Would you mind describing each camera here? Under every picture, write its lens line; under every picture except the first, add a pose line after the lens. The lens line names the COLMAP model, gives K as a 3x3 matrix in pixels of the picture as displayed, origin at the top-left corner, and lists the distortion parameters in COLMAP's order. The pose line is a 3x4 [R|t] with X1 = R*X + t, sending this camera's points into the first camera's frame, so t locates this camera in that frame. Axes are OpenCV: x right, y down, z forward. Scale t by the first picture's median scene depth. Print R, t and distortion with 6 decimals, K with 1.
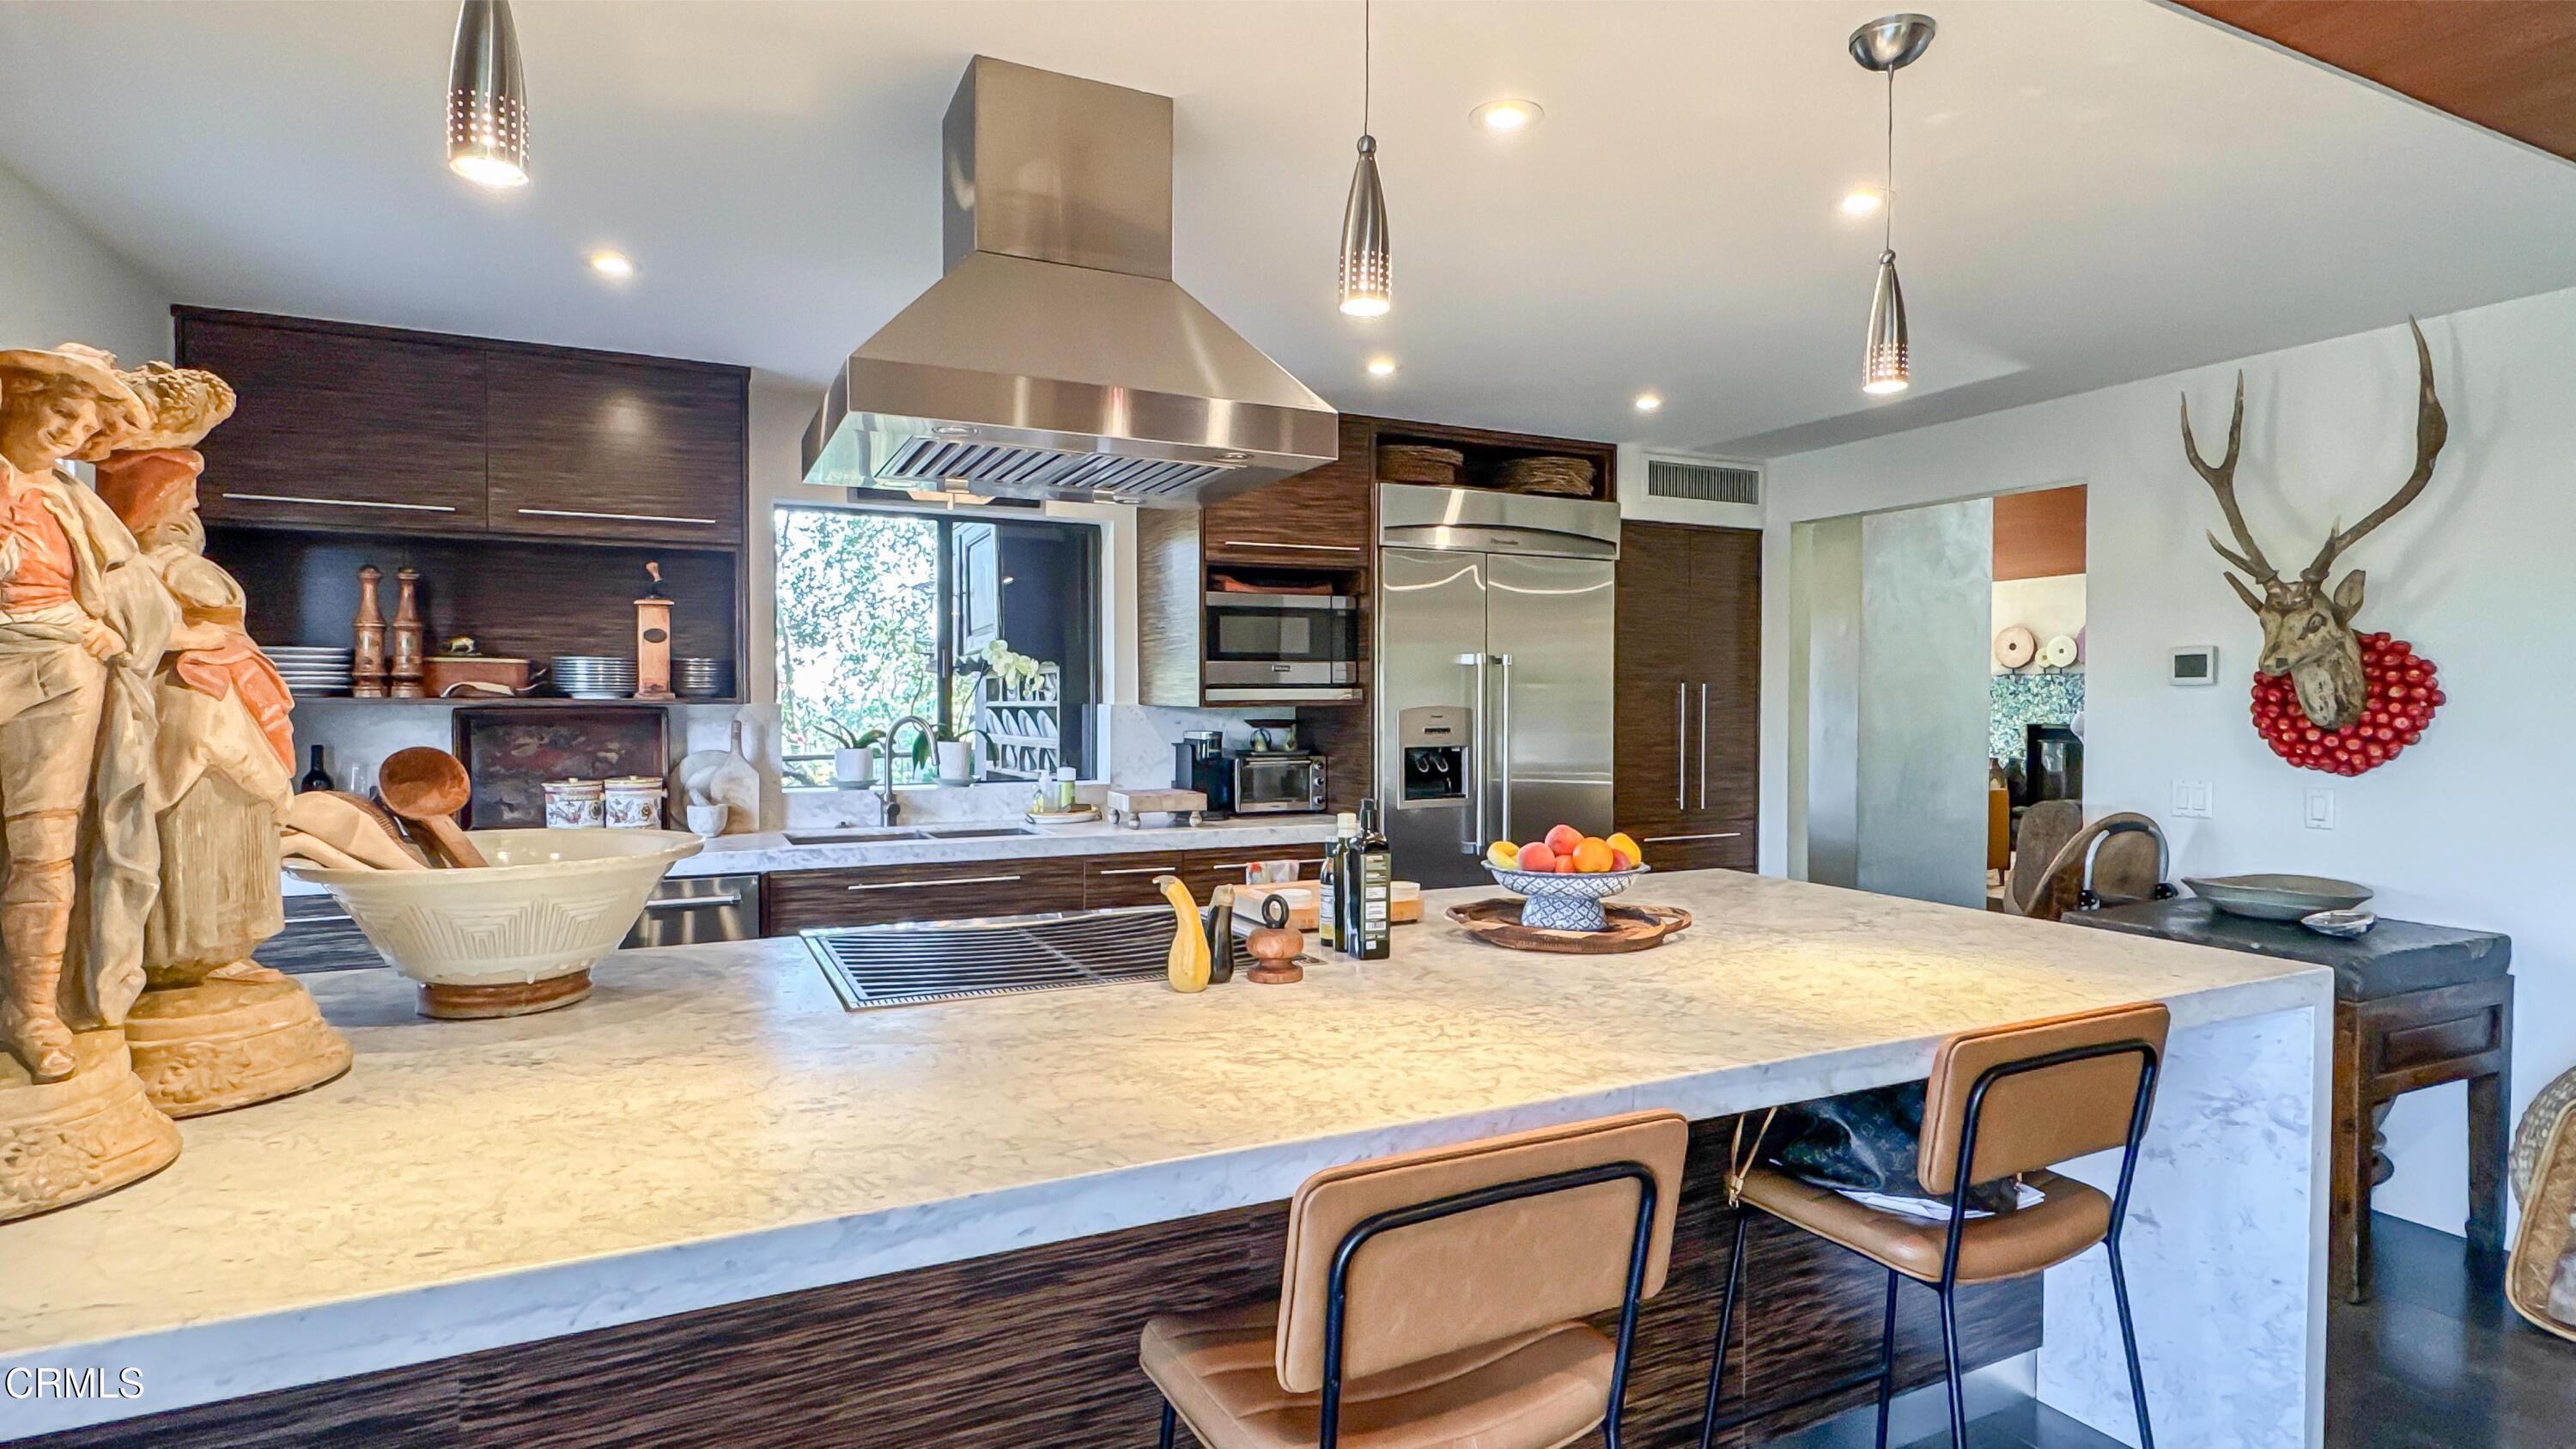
lens RADIAL K [[1273.6, 0, 1284.5], [0, 1273.6, 725.1], [0, 0, 1]] dist [-0.001477, 0.000071]
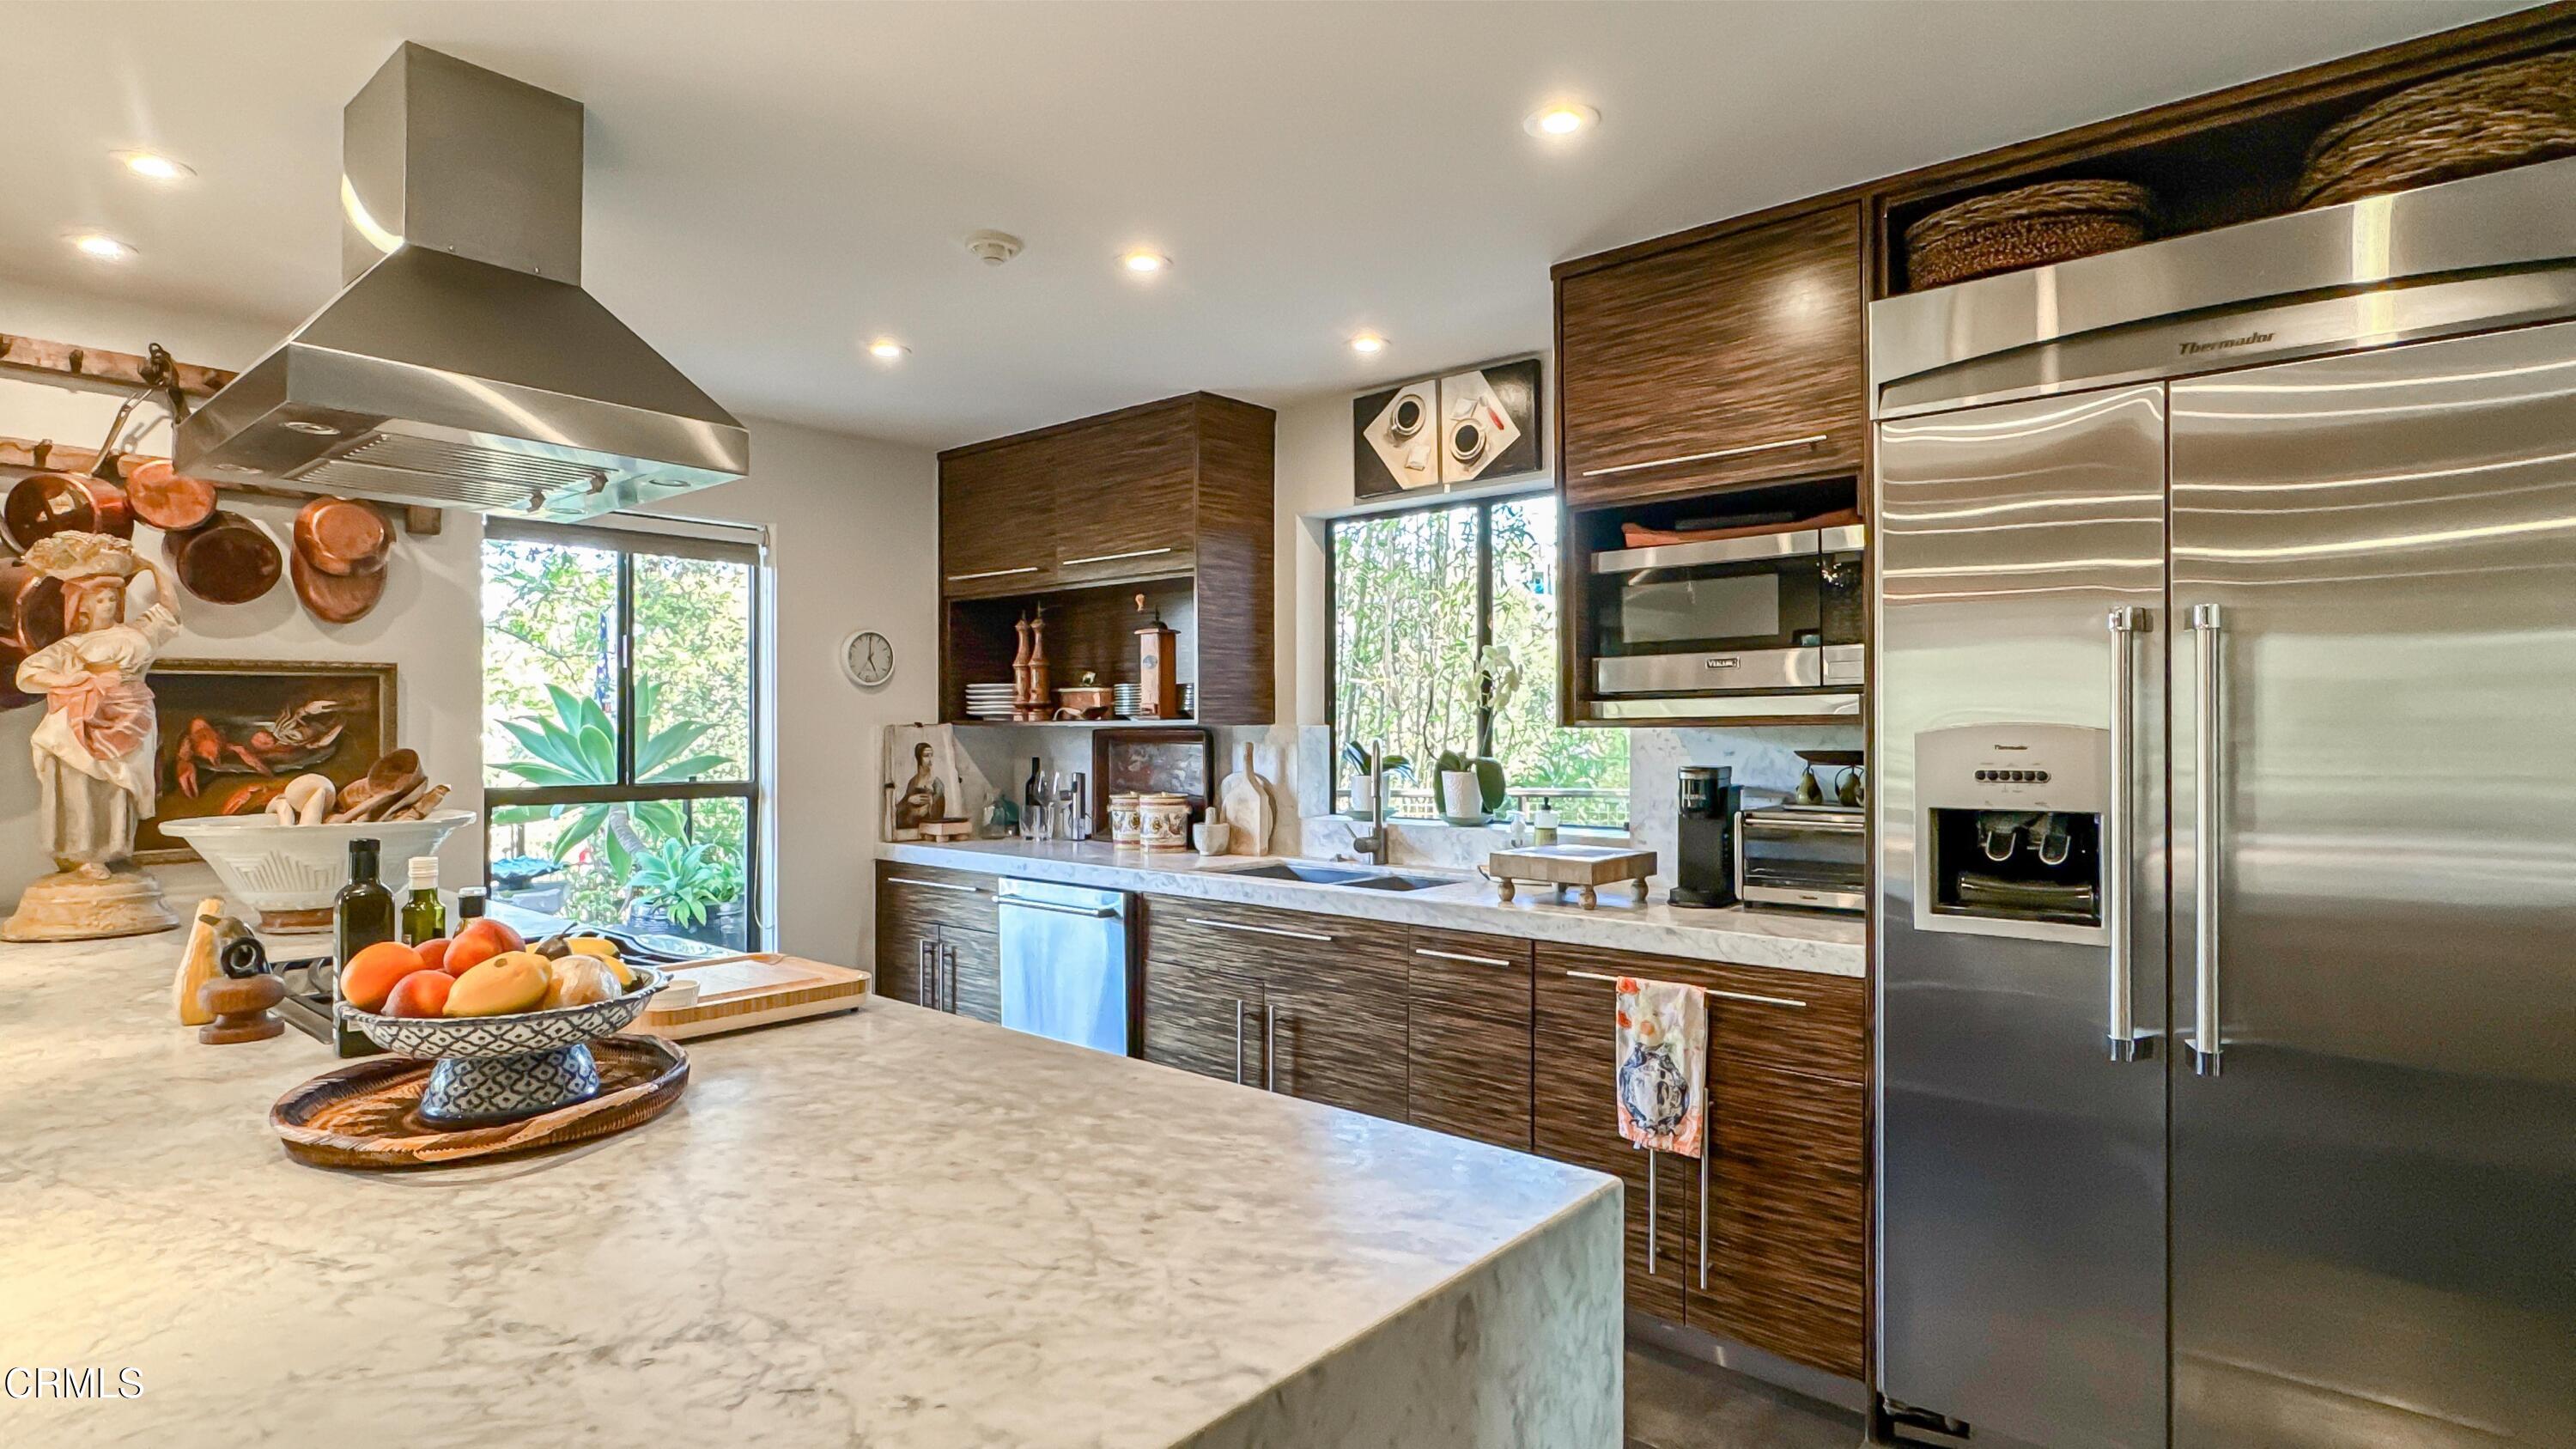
lens RADIAL K [[1273.6, 0, 1290.0], [0, 1273.6, 723.6], [0, 0, 1]] dist [-0.001477, 0.000071]
pose [[0.405573, -0.006232, -0.914041, 0.469390], [-0.017489, 0.999741, -0.014576, -0.004143], [0.913895, 0.021897, 0.405359, 0.581385]]
